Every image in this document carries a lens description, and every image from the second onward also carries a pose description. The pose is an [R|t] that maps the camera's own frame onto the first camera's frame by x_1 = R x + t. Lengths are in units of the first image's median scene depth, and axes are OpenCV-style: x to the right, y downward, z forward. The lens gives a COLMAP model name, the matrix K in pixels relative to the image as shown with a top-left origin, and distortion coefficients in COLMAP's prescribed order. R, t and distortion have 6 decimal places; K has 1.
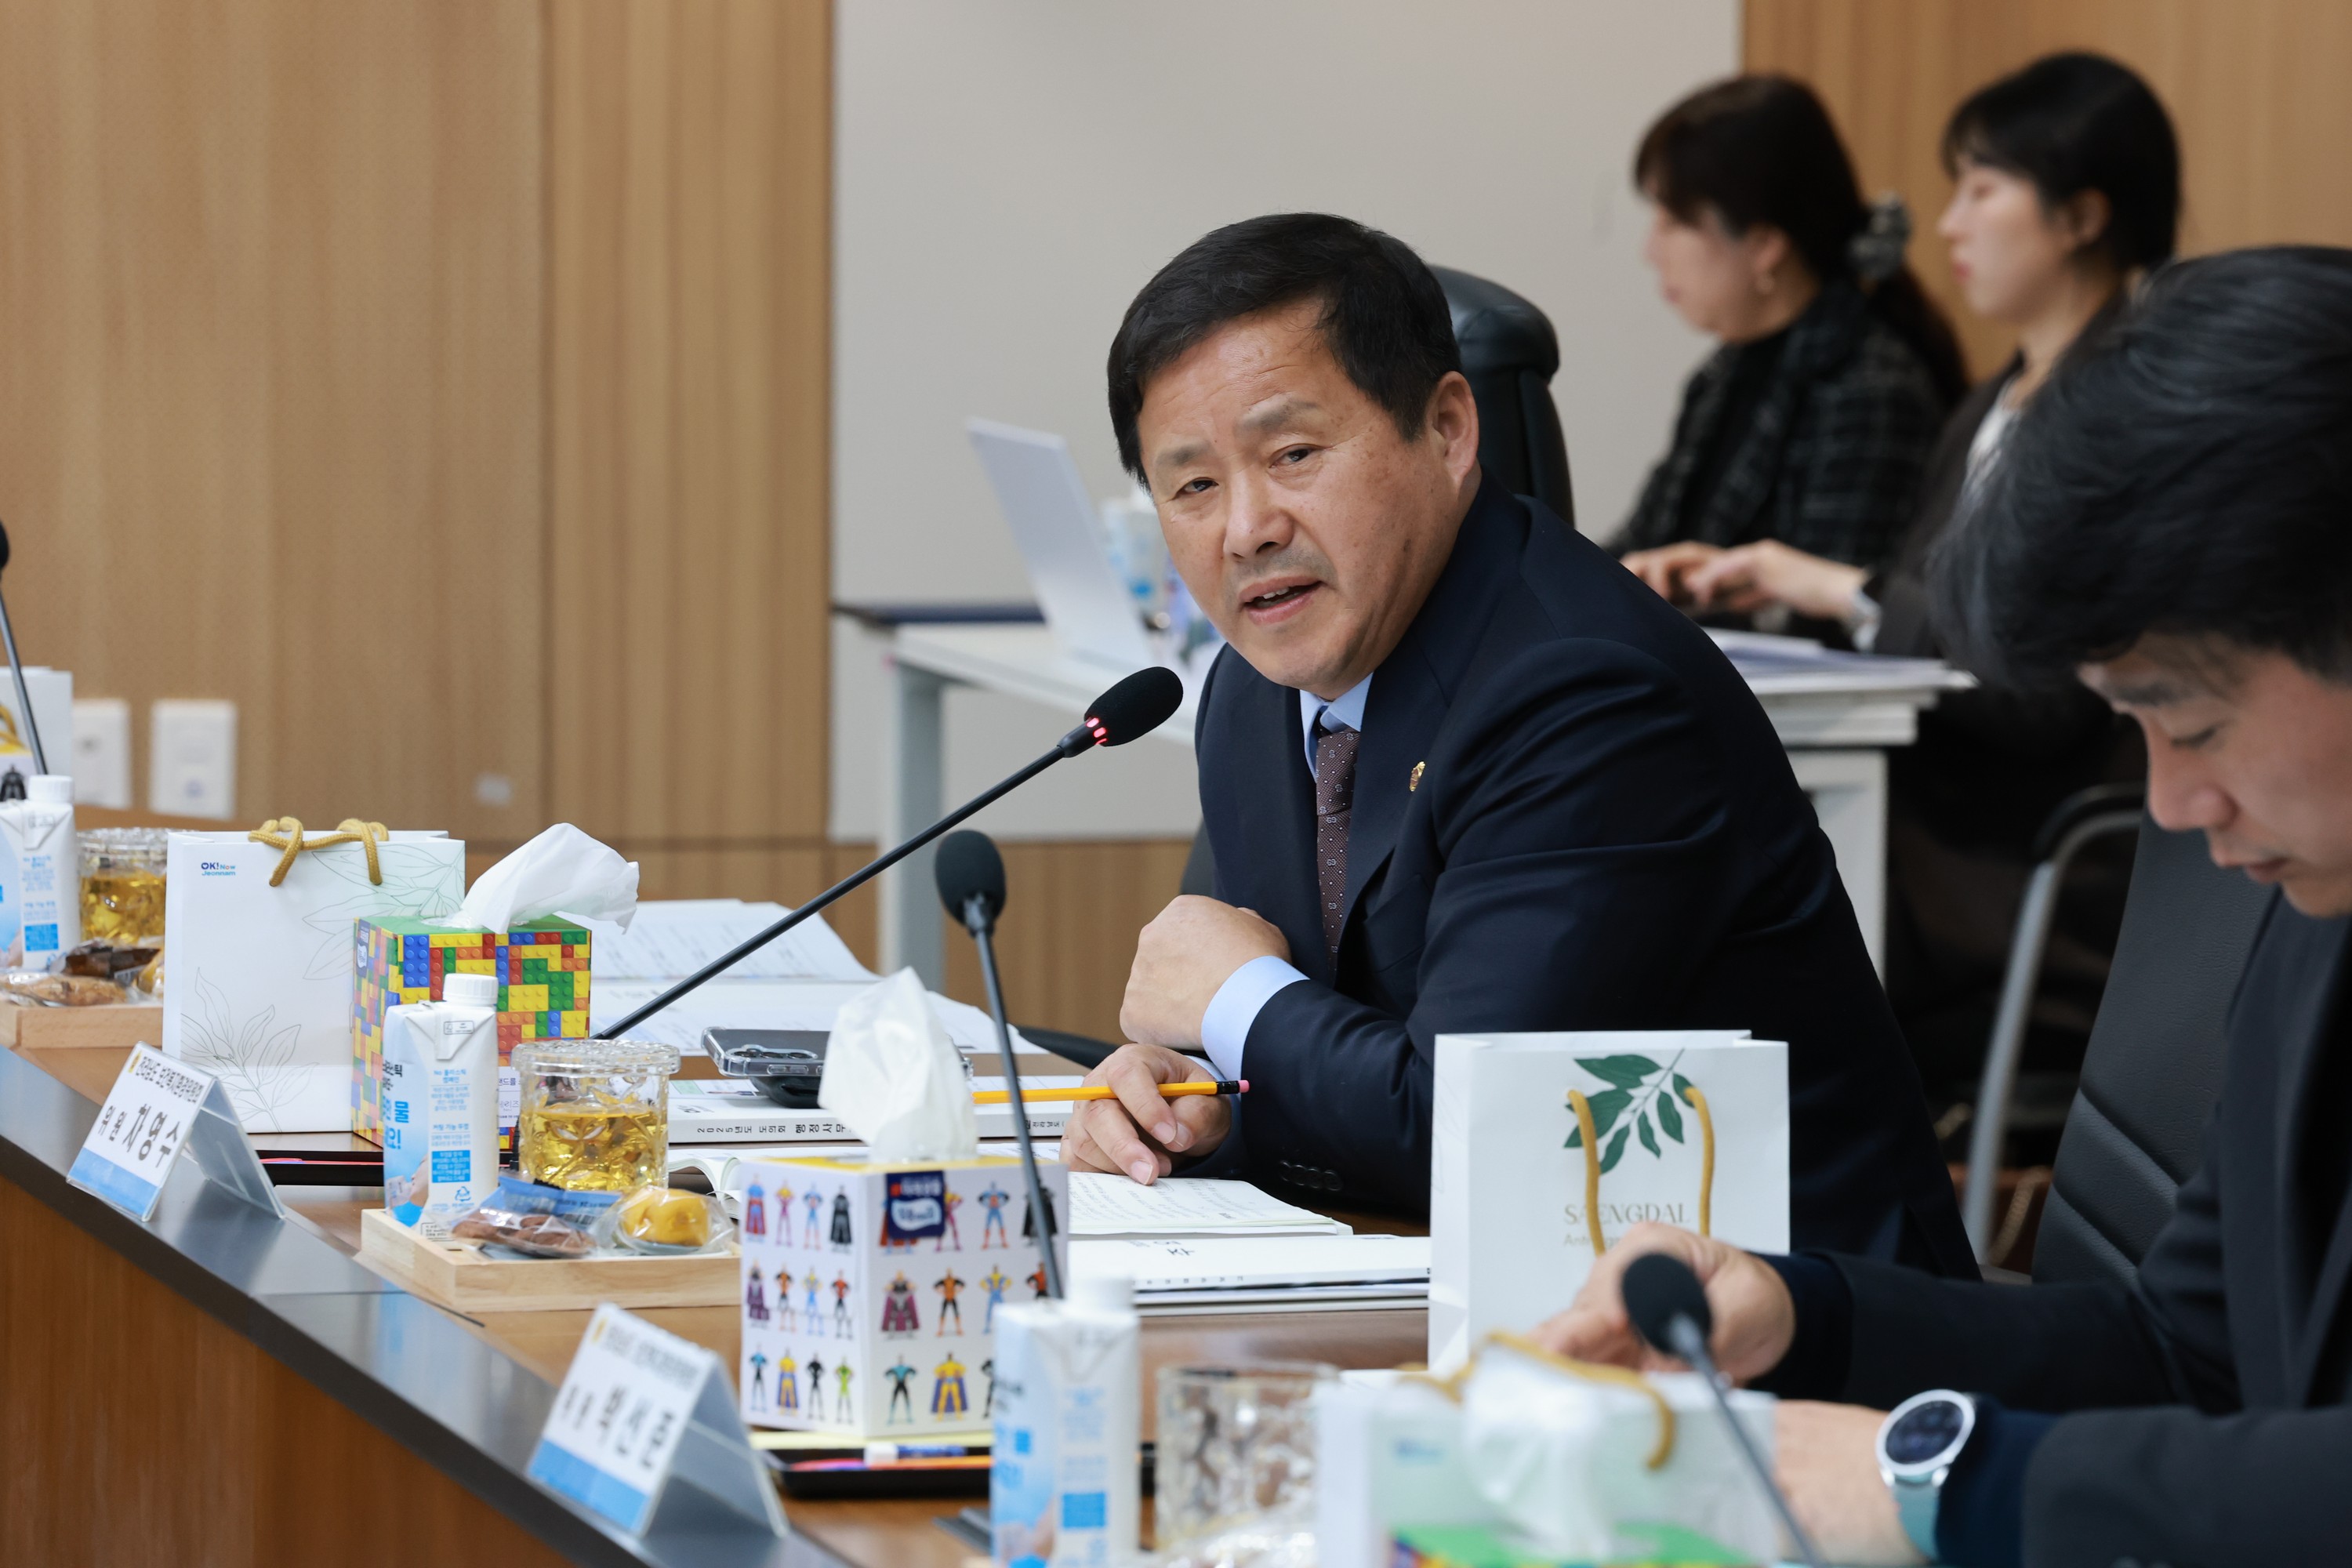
lens RADIAL K [[12932.9, 0, 1141.9], [0, 12932.9, 789.9], [0, 0, 1]] dist [1.554428, 8.598878]
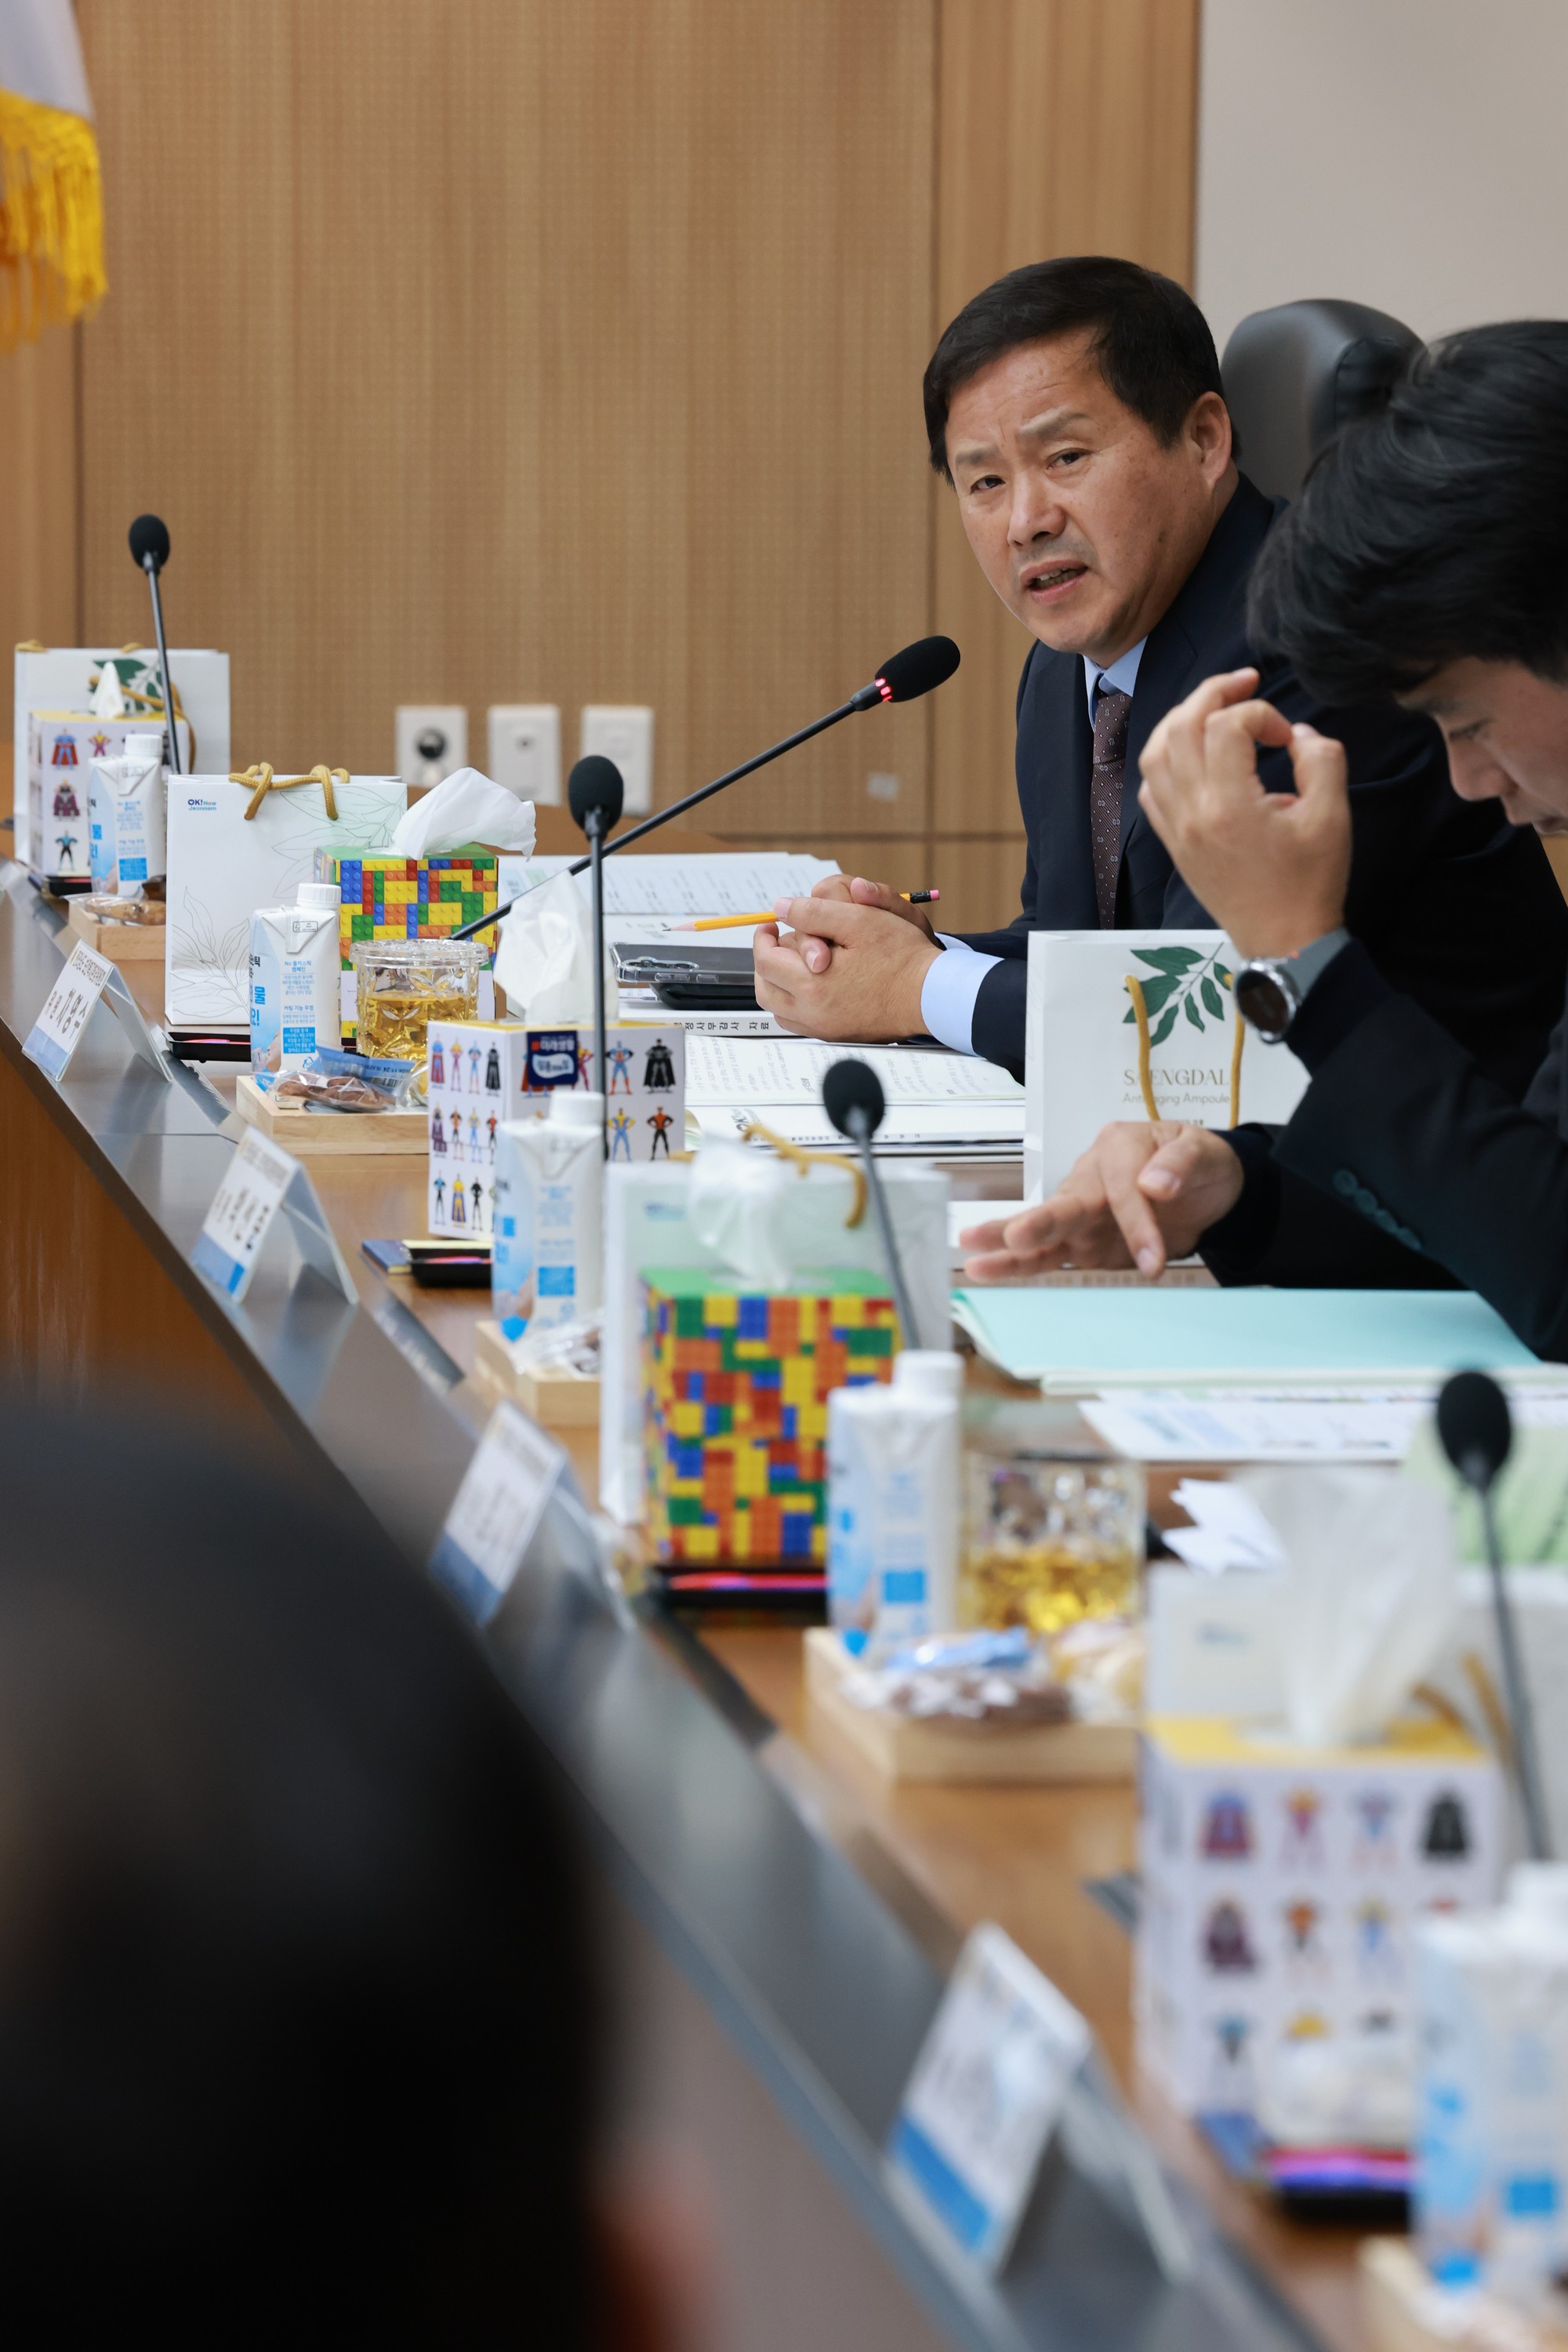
lens RADIAL K [[12932.9, 0, 784.0], [0, 12932.9, 1176.0], [0, 0, 1]] dist [1.554428, 8.598878]
pose [[0.993121, 0.010130, -0.116656, 0.134073], [-0.007329, 0.999675, 0.024414, 0.011649], [0.116865, -0.023391, 0.992872, -0.202319]]
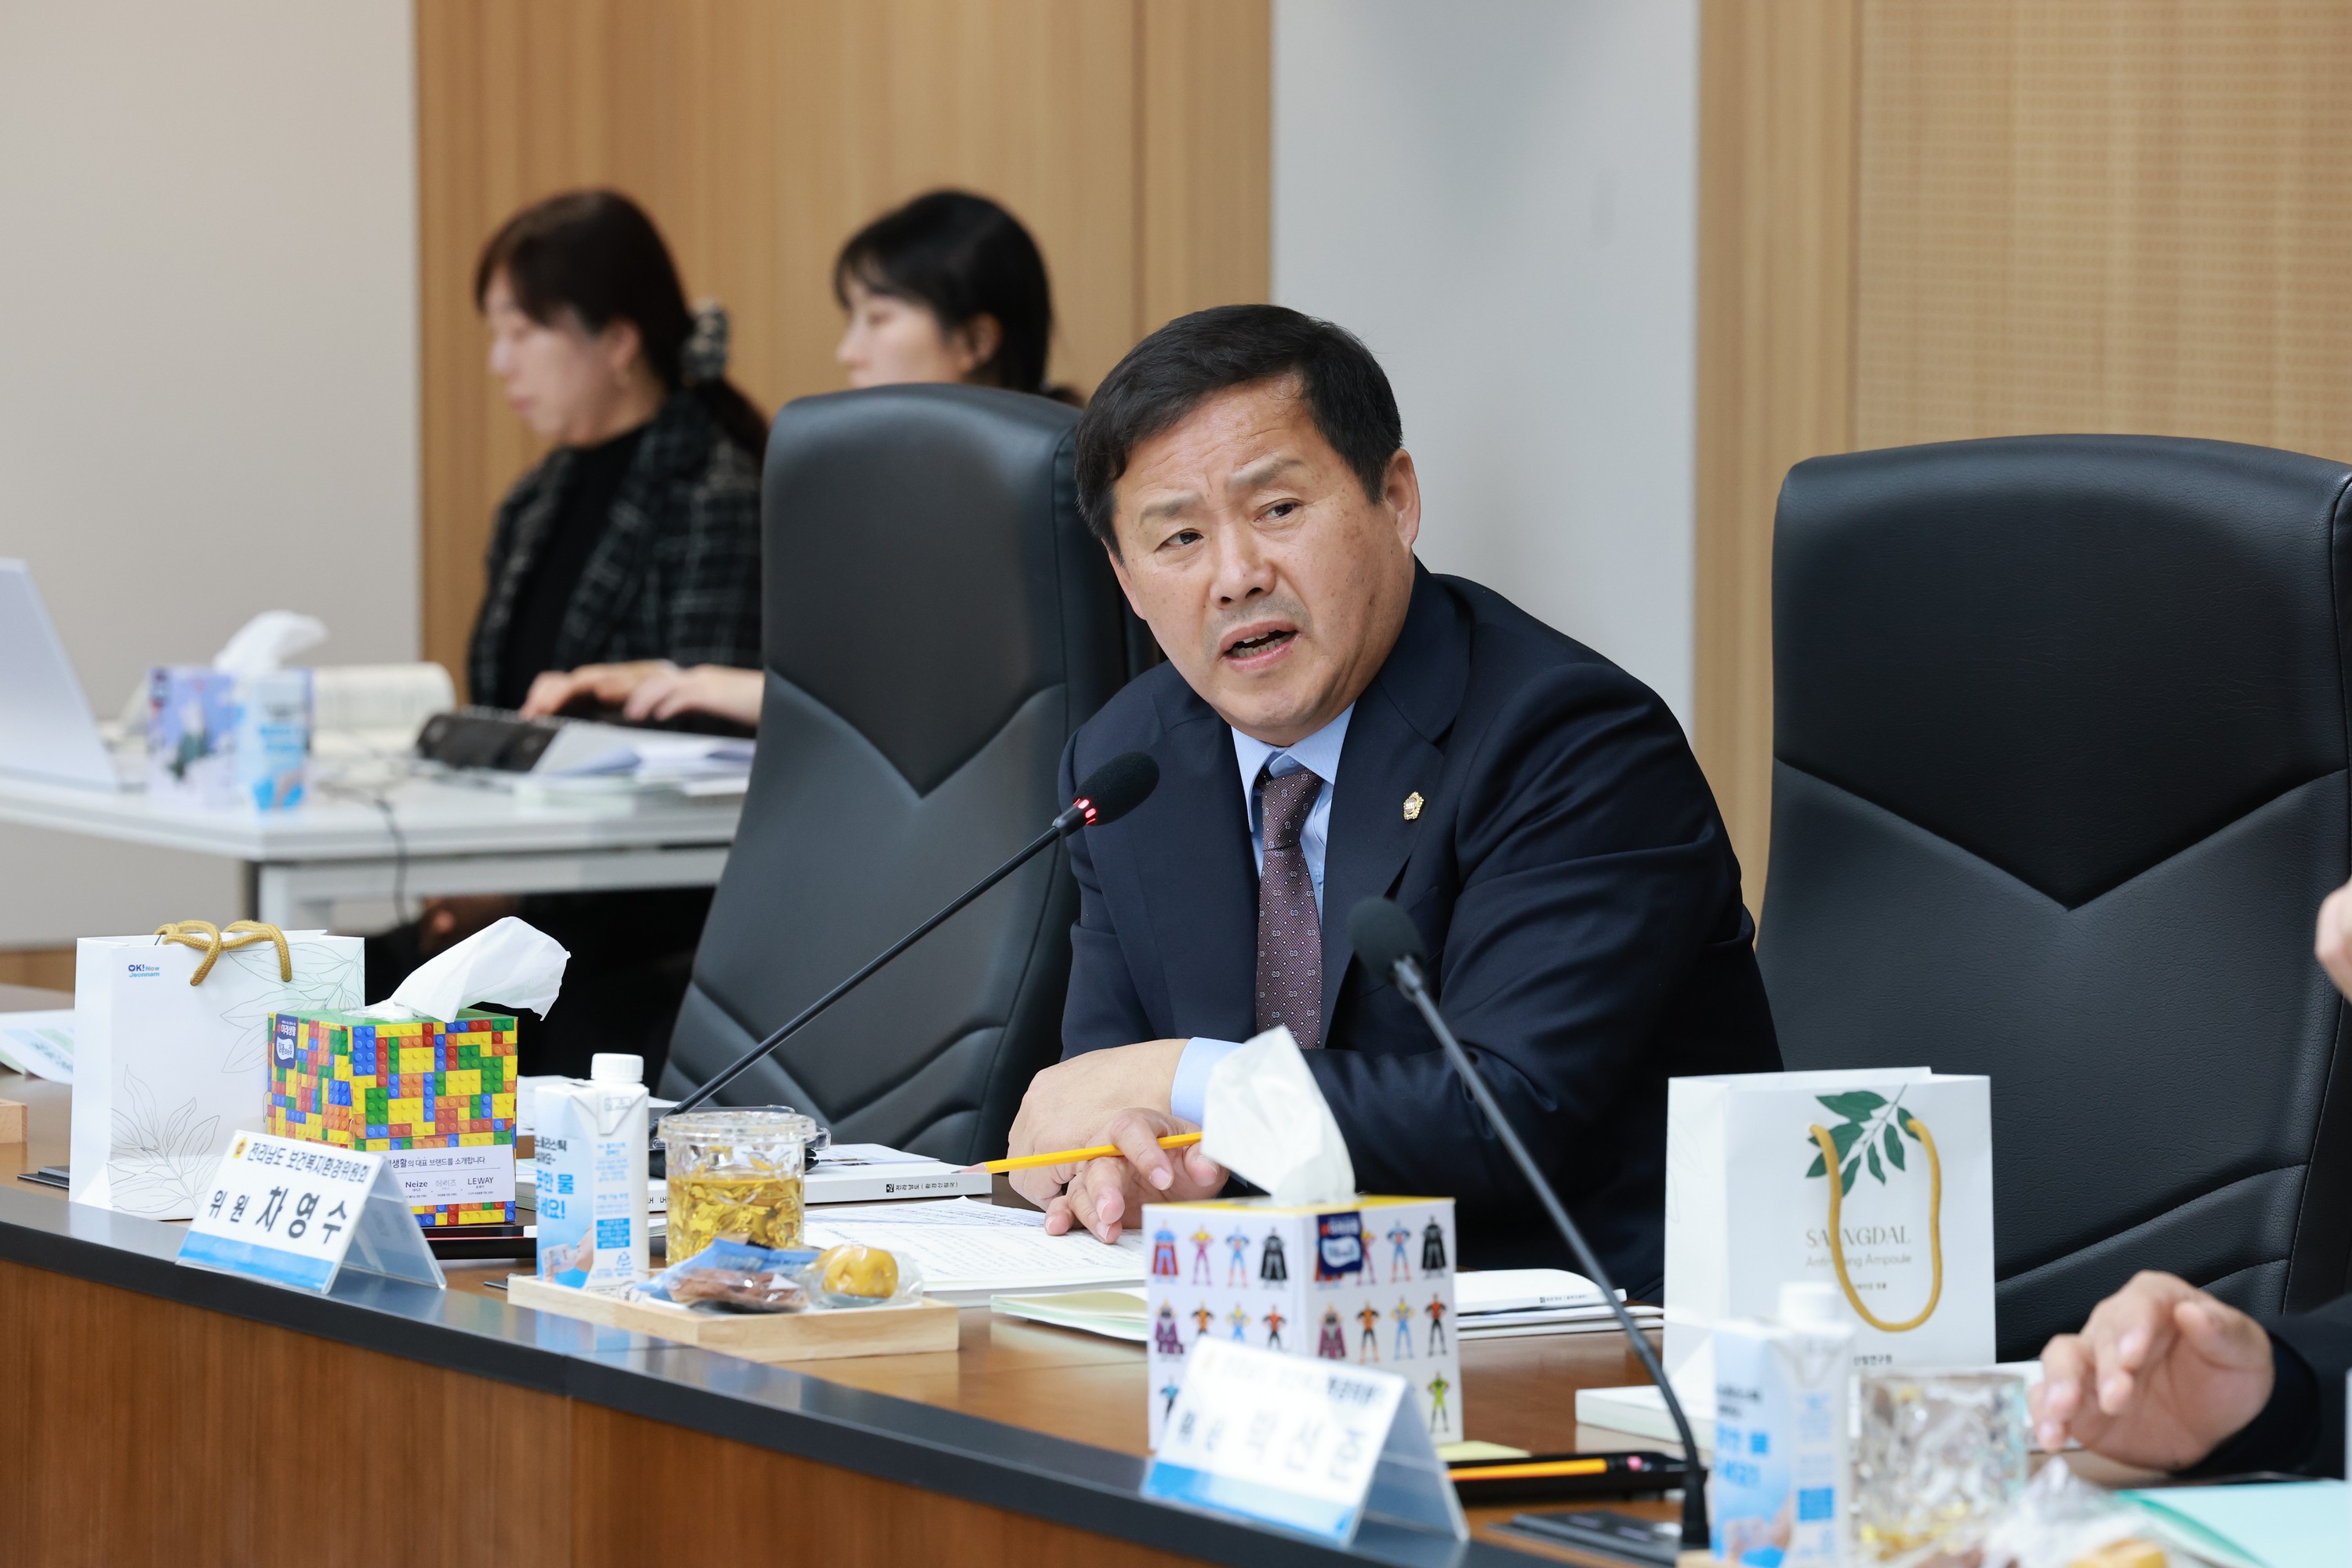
lens RADIAL K [[12932.9, 0, 1141.9], [0, 12932.9, 789.9], [0, 0, 1]] dist [1.554428, 8.598878]
pose [[0.974327, -0.024182, 0.223833, -0.249470], [0.026332, 0.999631, -0.006624, 0.000643], [-0.223590, 0.012348, 0.974605, -0.053237]]
